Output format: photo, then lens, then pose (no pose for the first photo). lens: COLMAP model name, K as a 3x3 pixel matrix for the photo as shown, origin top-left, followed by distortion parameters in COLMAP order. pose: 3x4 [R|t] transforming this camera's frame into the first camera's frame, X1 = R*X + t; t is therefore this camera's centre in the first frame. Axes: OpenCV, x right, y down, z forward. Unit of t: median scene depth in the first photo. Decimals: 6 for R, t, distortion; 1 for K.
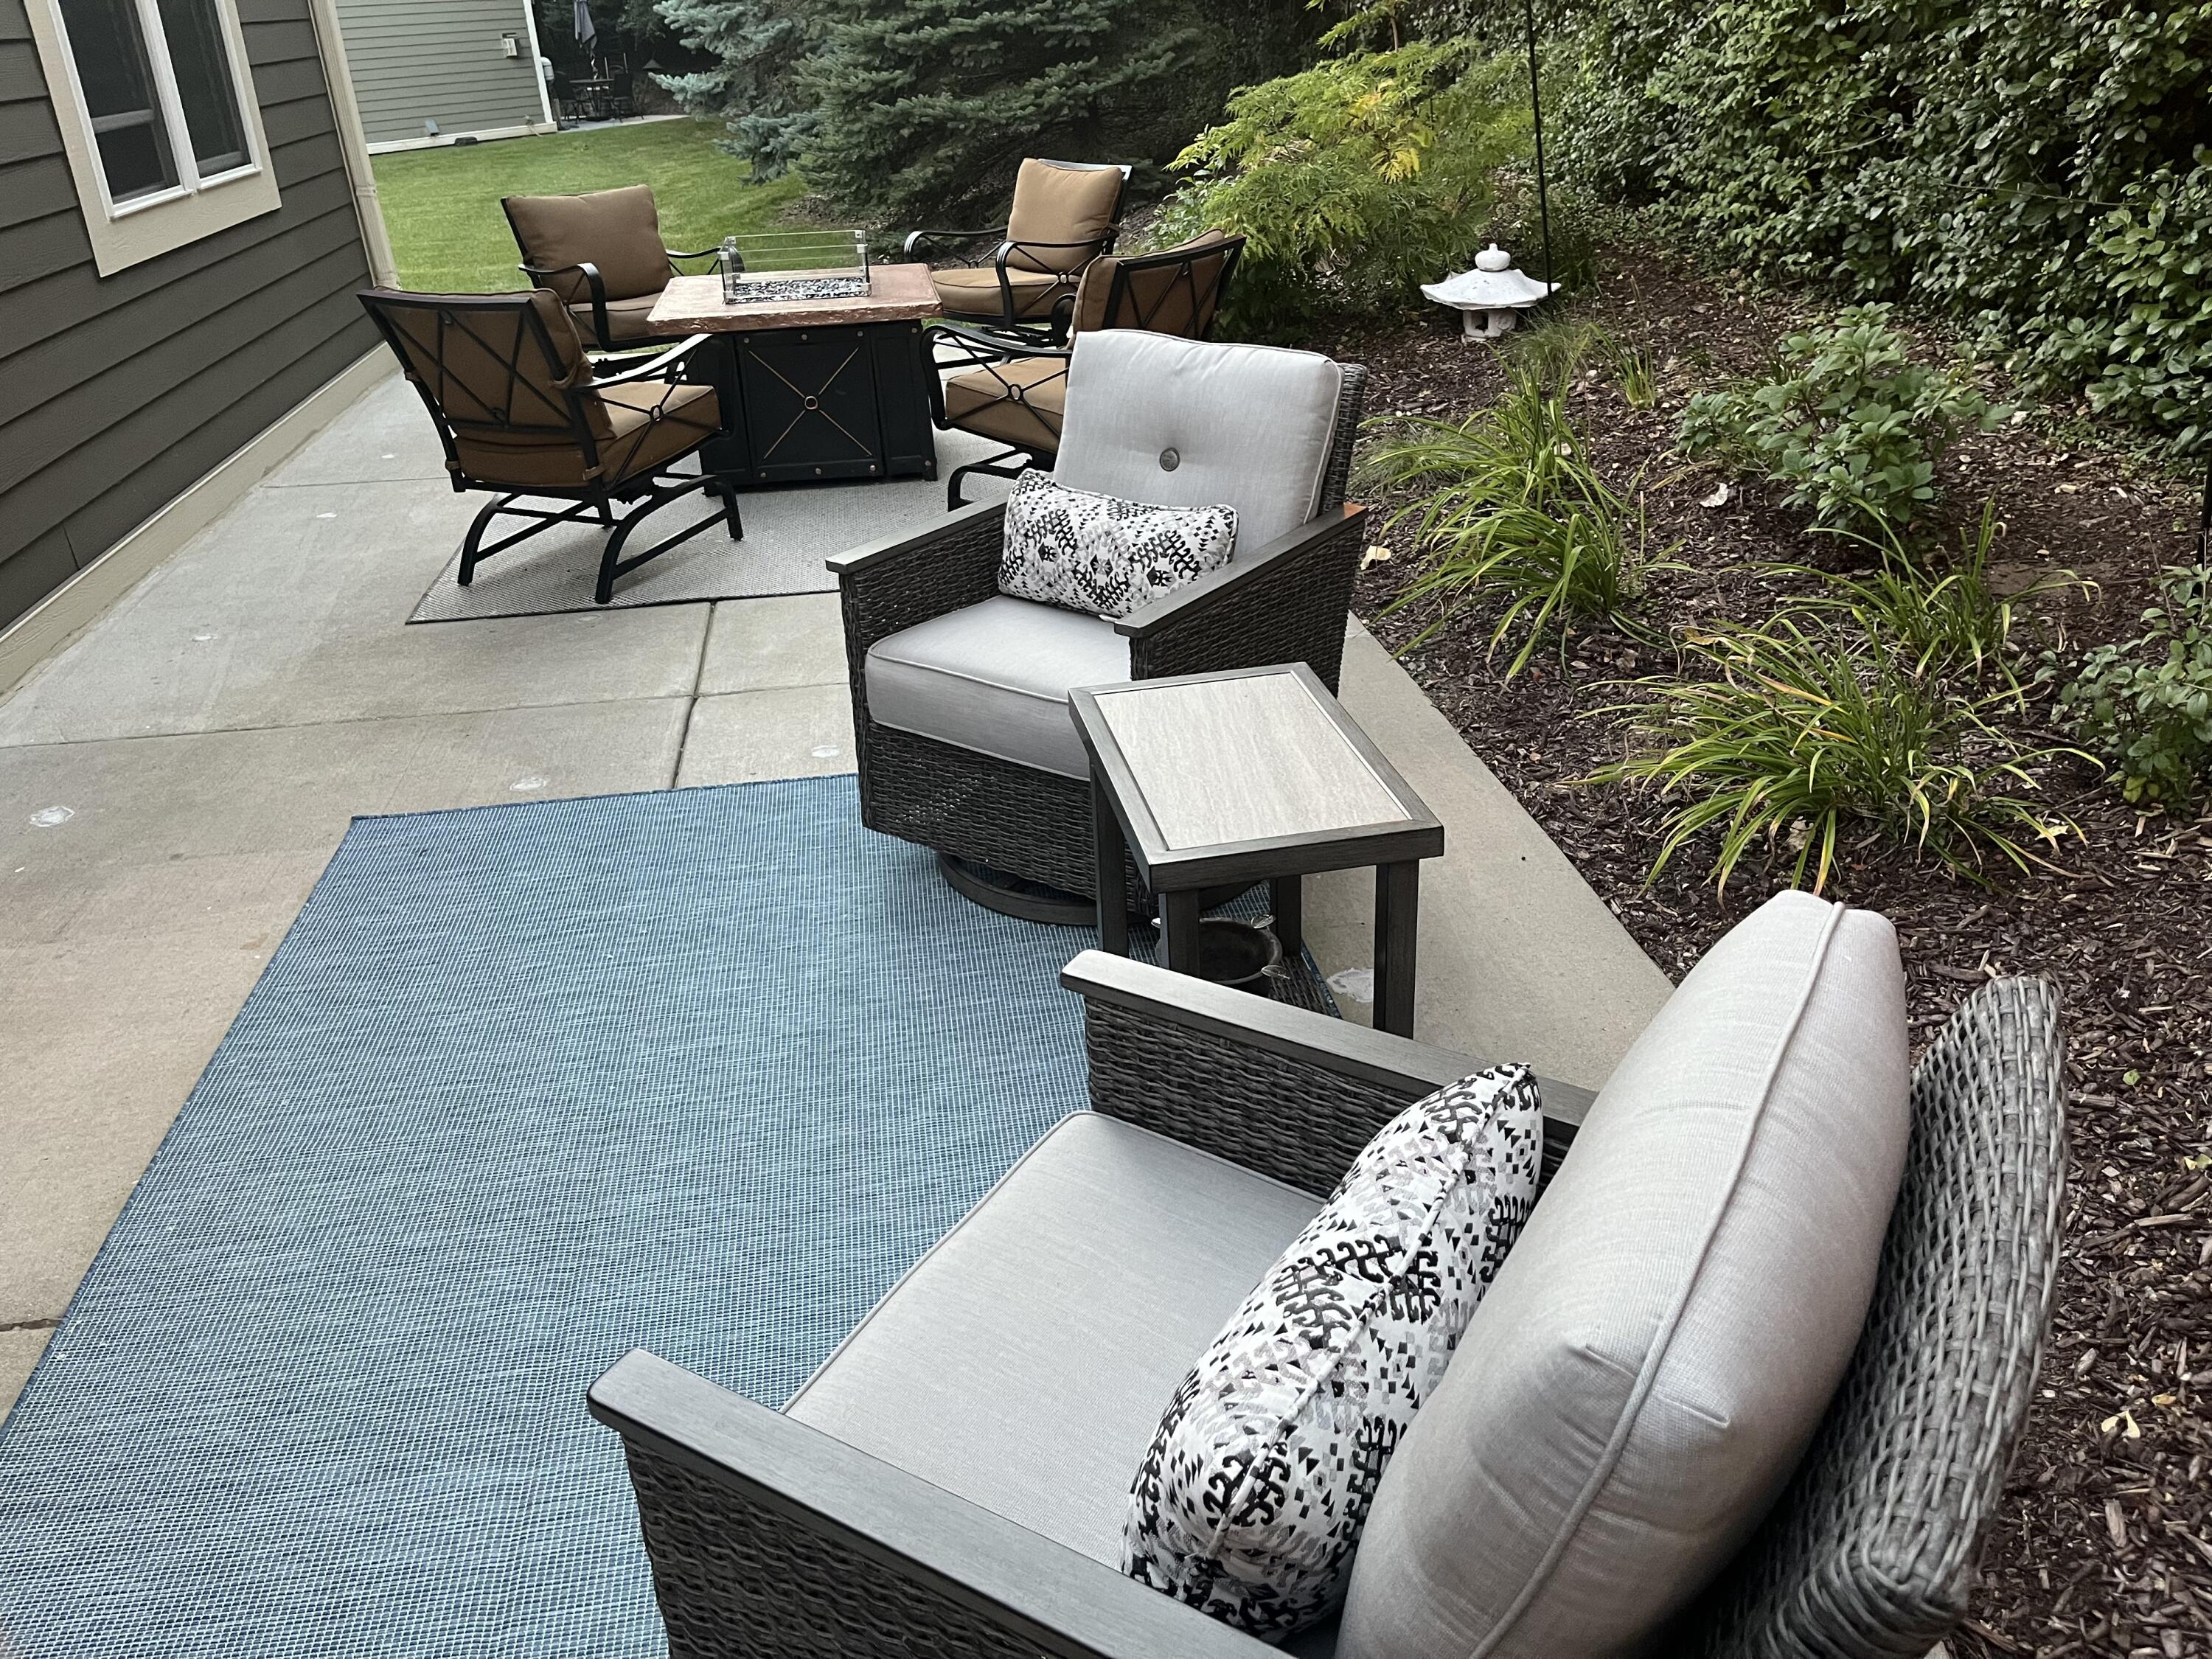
lens RADIAL K [[1694.0, 0, 1094.1], [0, 1694.0, 838.7], [0, 0, 1]] dist [0.064755, -0.094235]
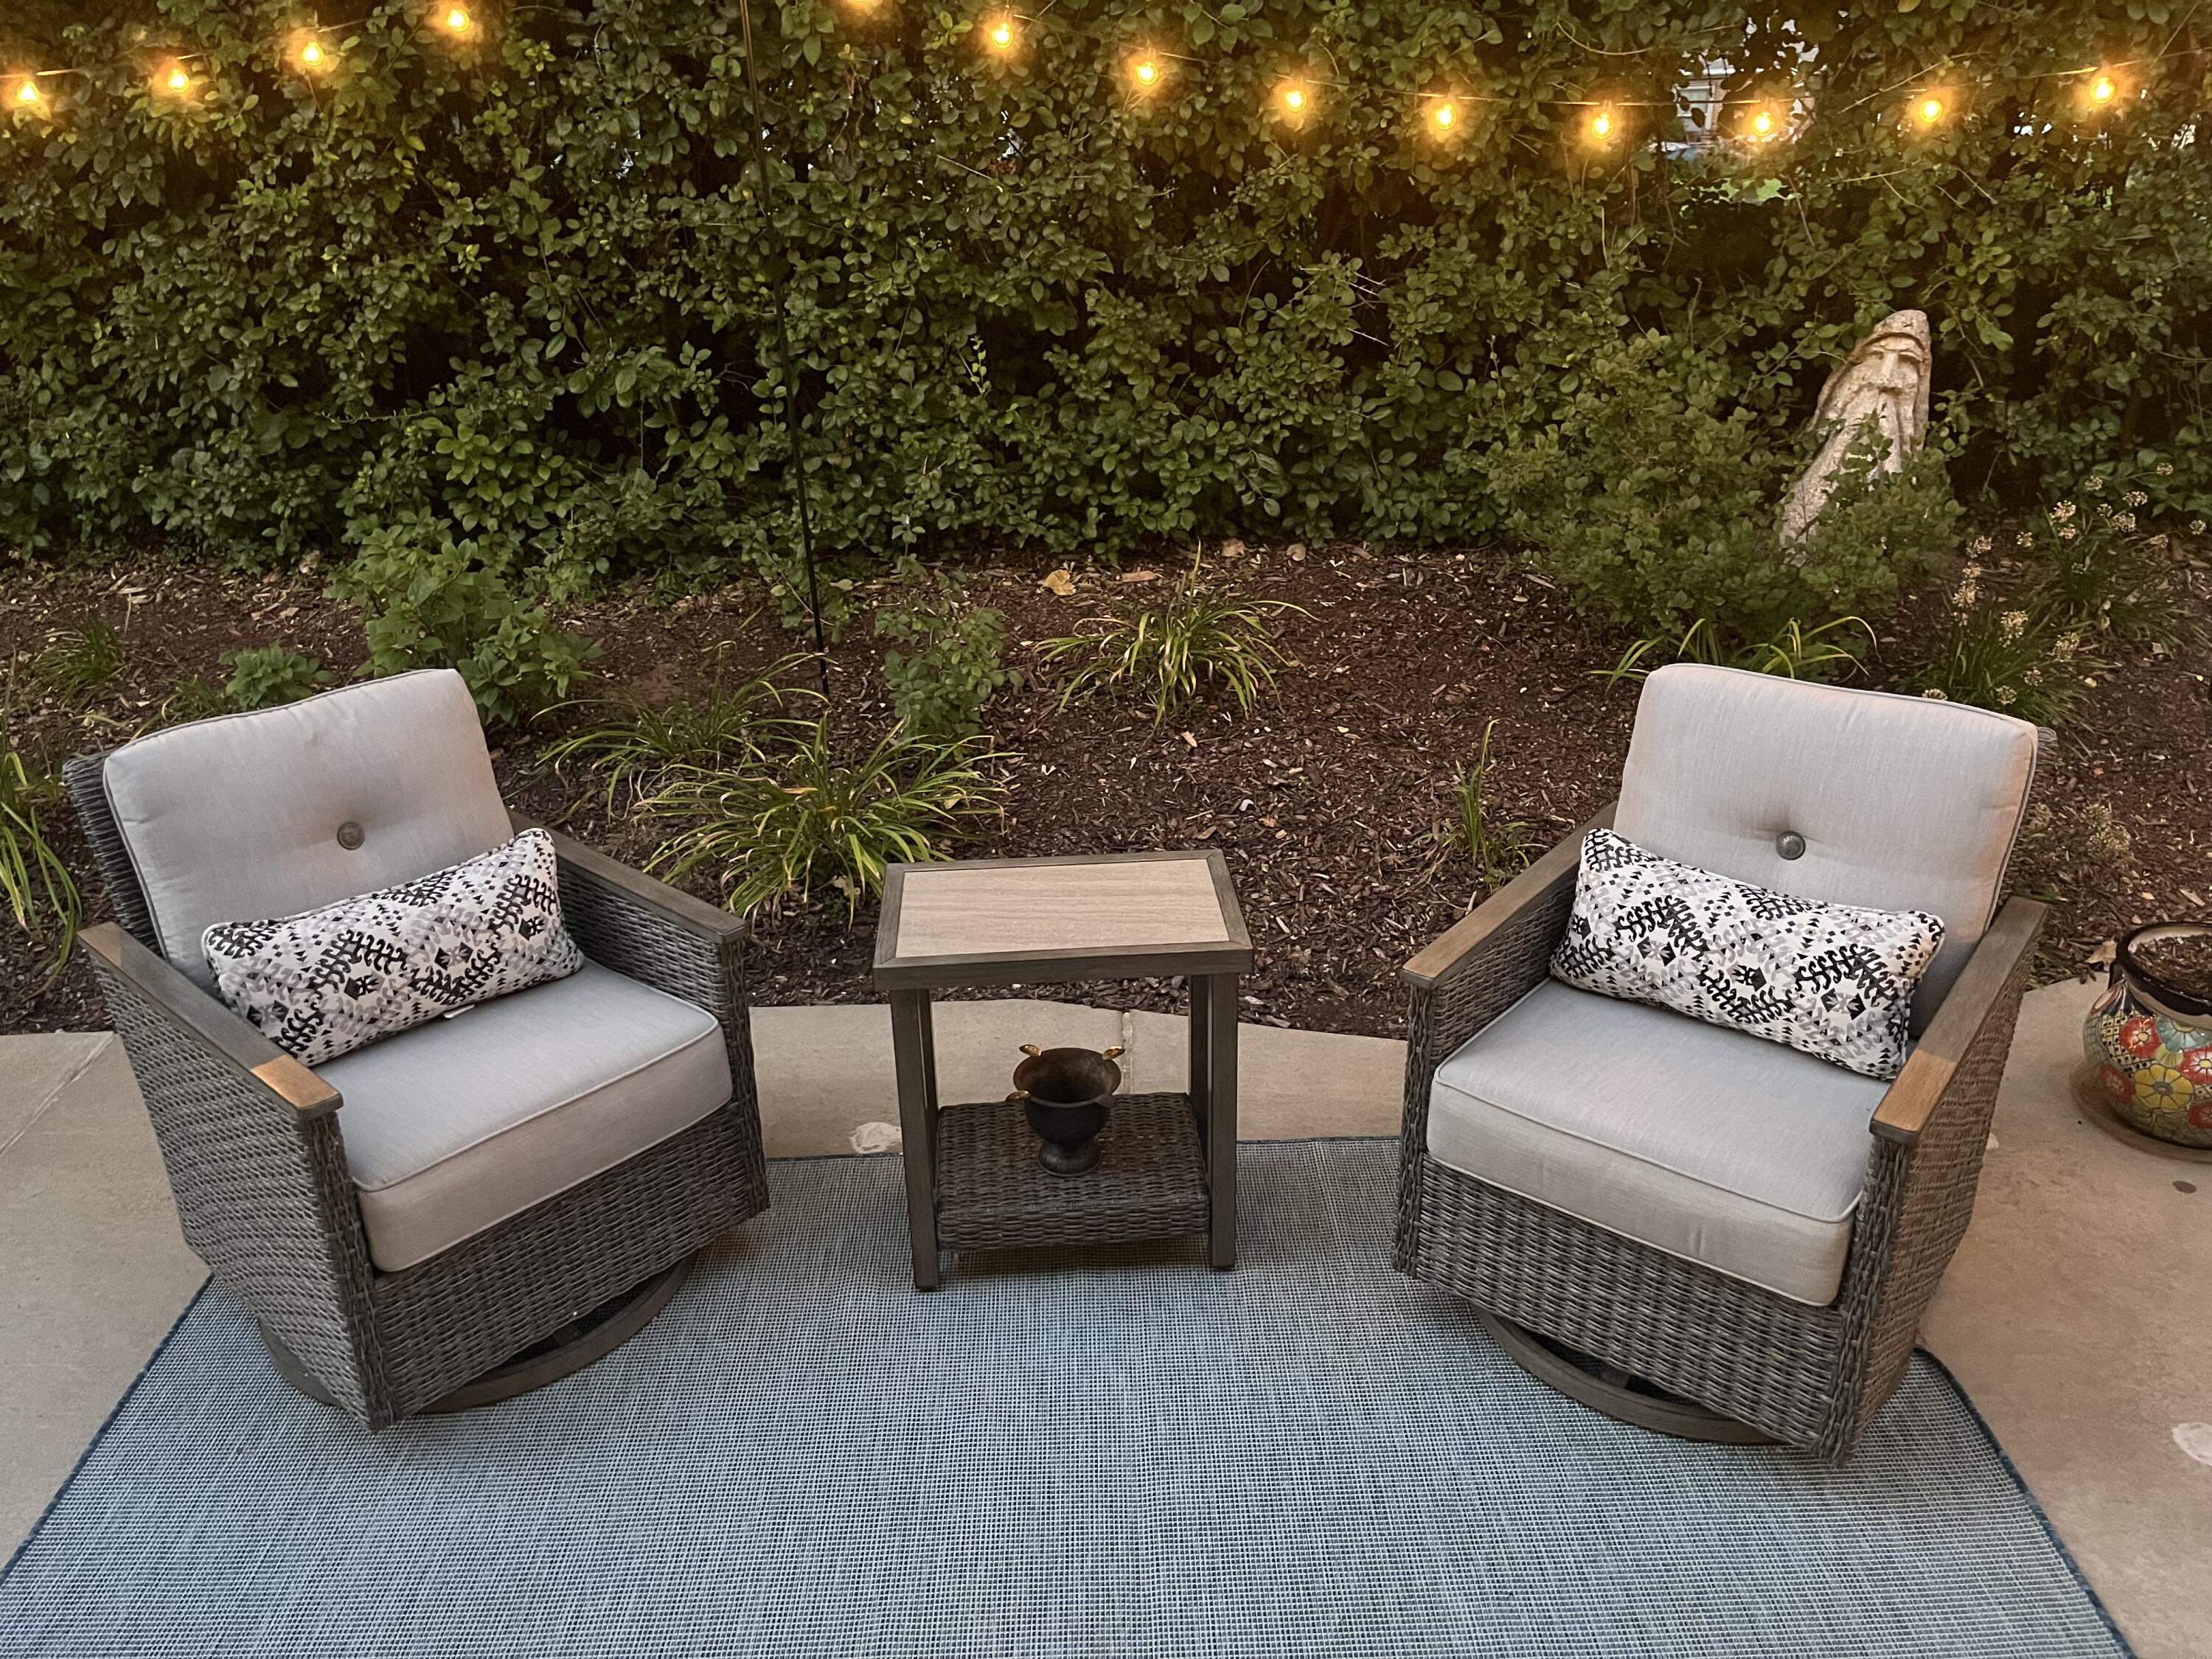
lens RADIAL K [[1675.9, 0, 1148.5], [0, 1675.9, 842.8], [0, 0, 1]] dist [0.008319, -0.000584]
pose [[0.100688, -0.377426, 0.920550, -0.408661], [0.454586, 0.840477, 0.294874, -0.171276], [-0.884994, 0.388778, 0.256199, 0.263896]]
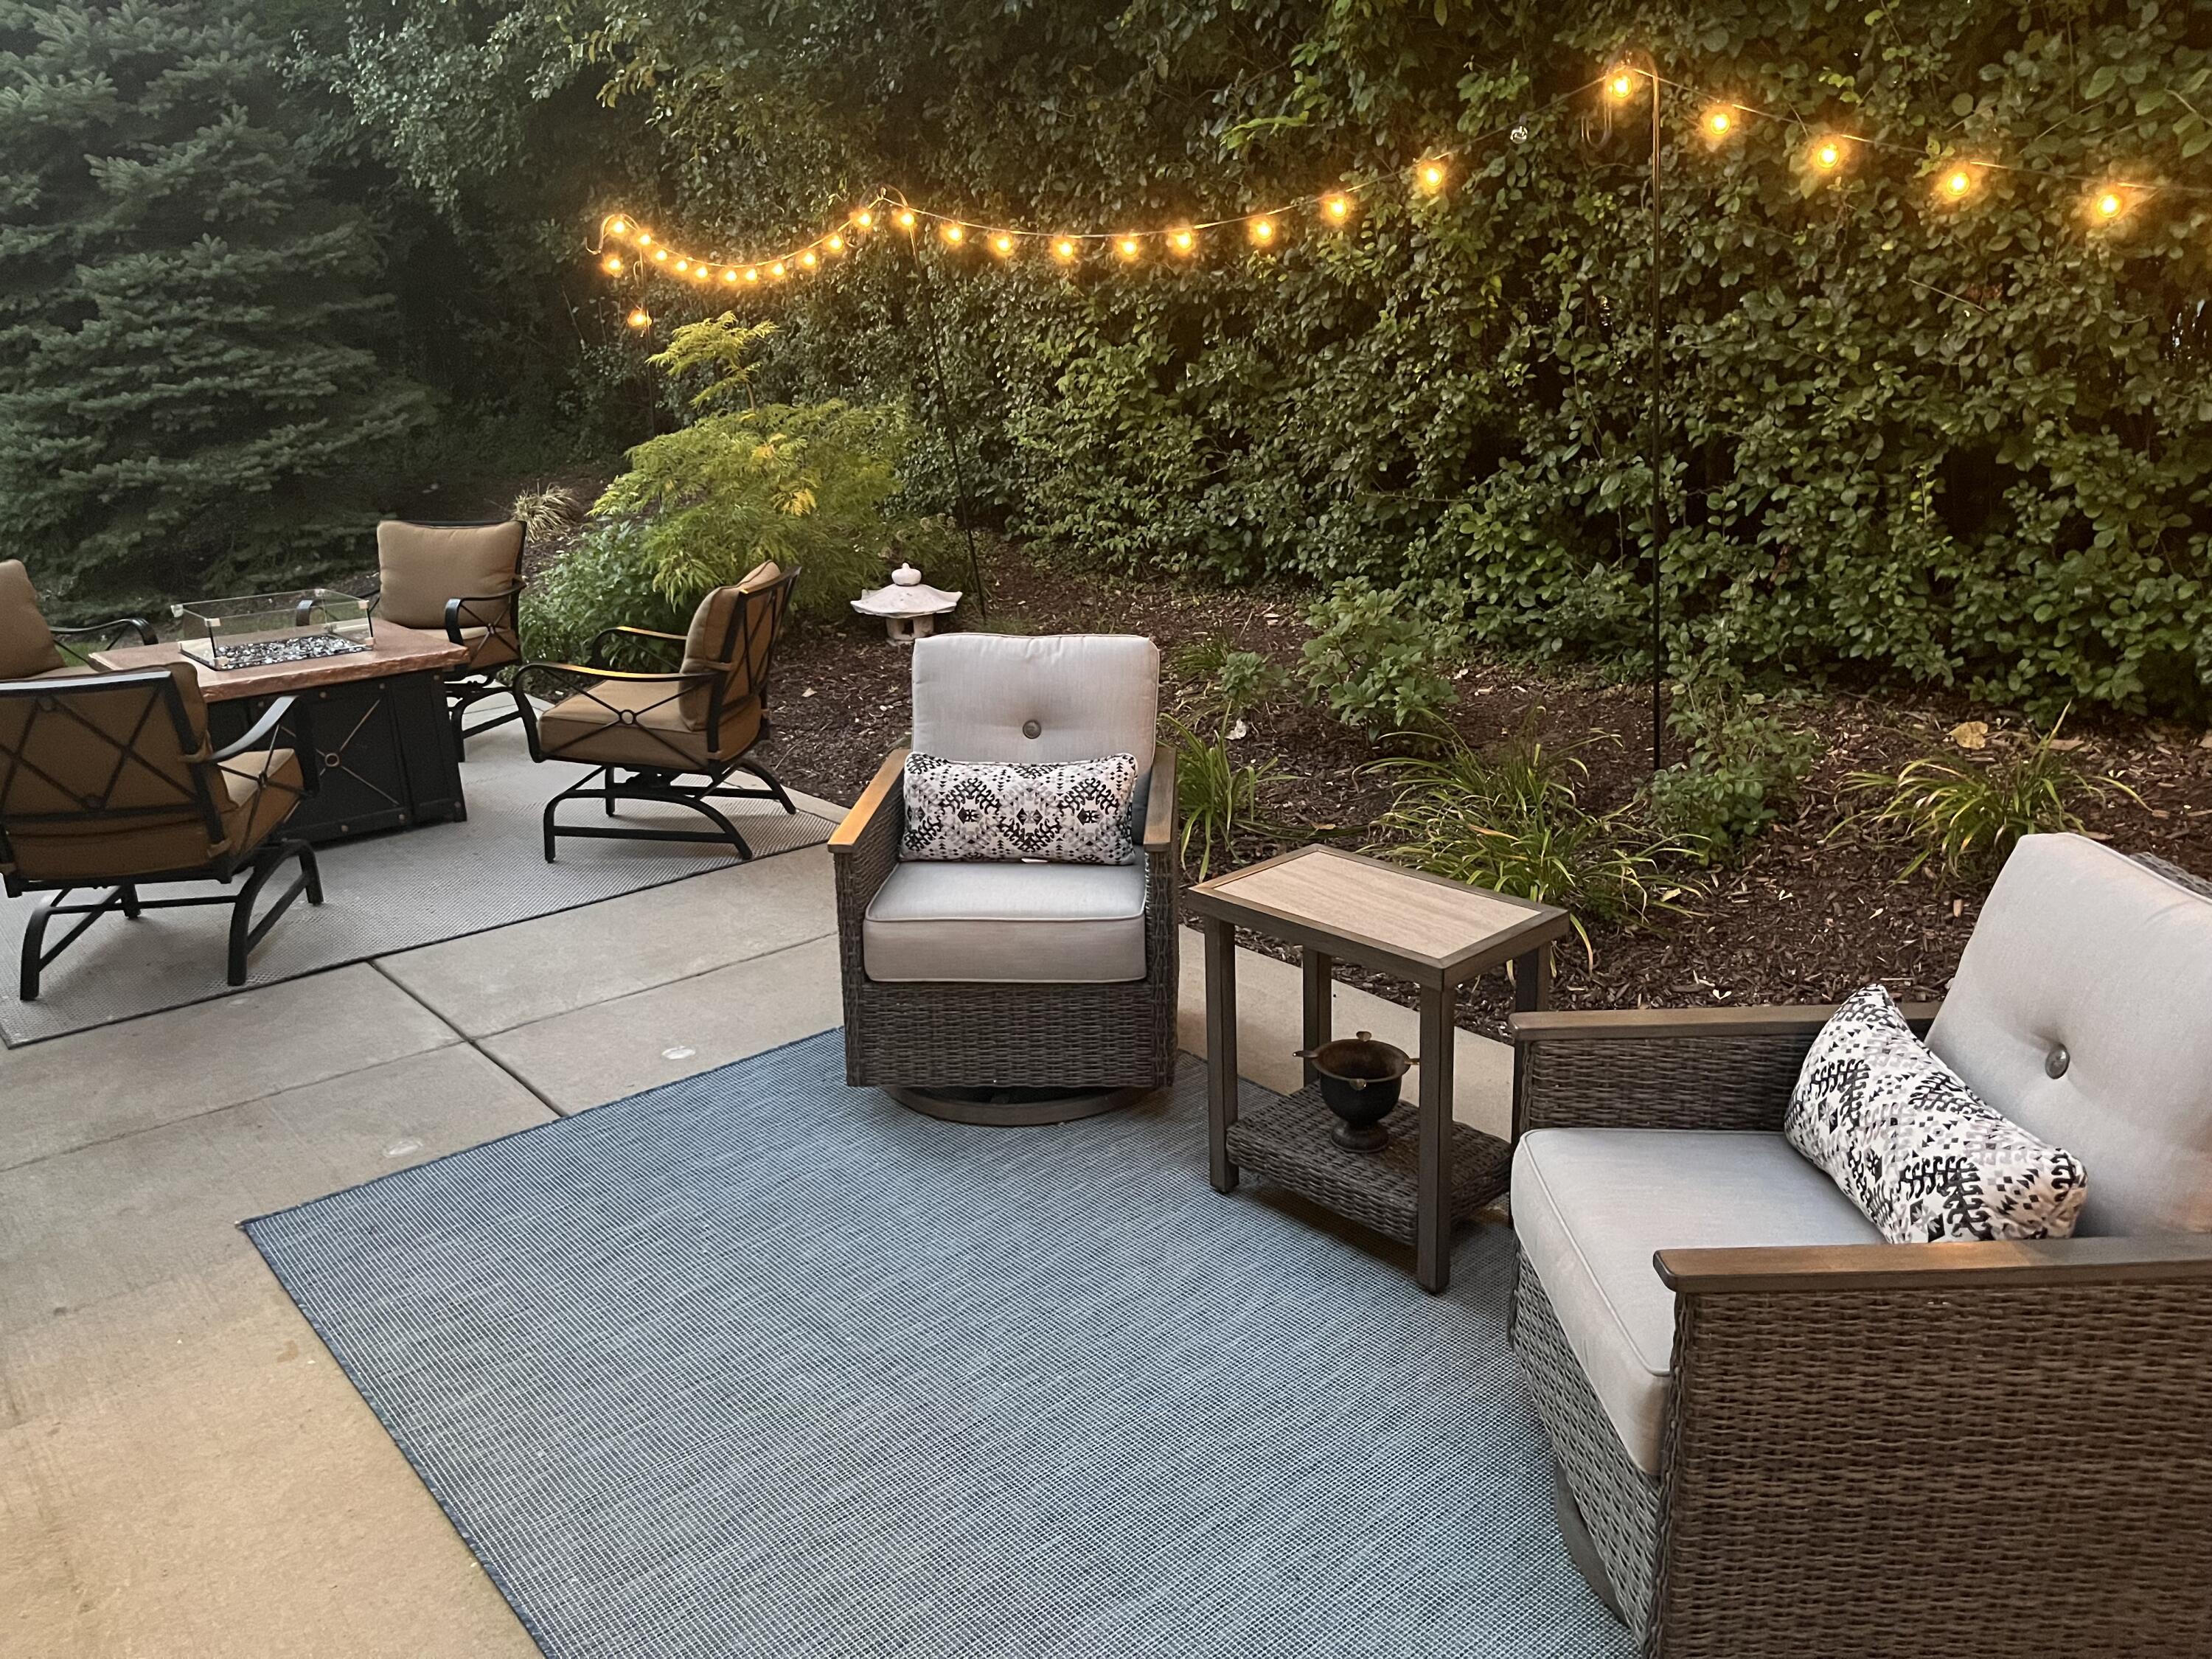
lens RADIAL K [[1702.3, 0, 1106.0], [0, 1702.3, 829.5], [0, 0, 1]] dist [0.079333, -0.120684]
pose [[0.848432, -0.143698, 0.509424, -0.325209], [0.236486, 0.963951, -0.121951, 0.004416], [-0.473536, 0.223939, 0.851830, -0.028151]]
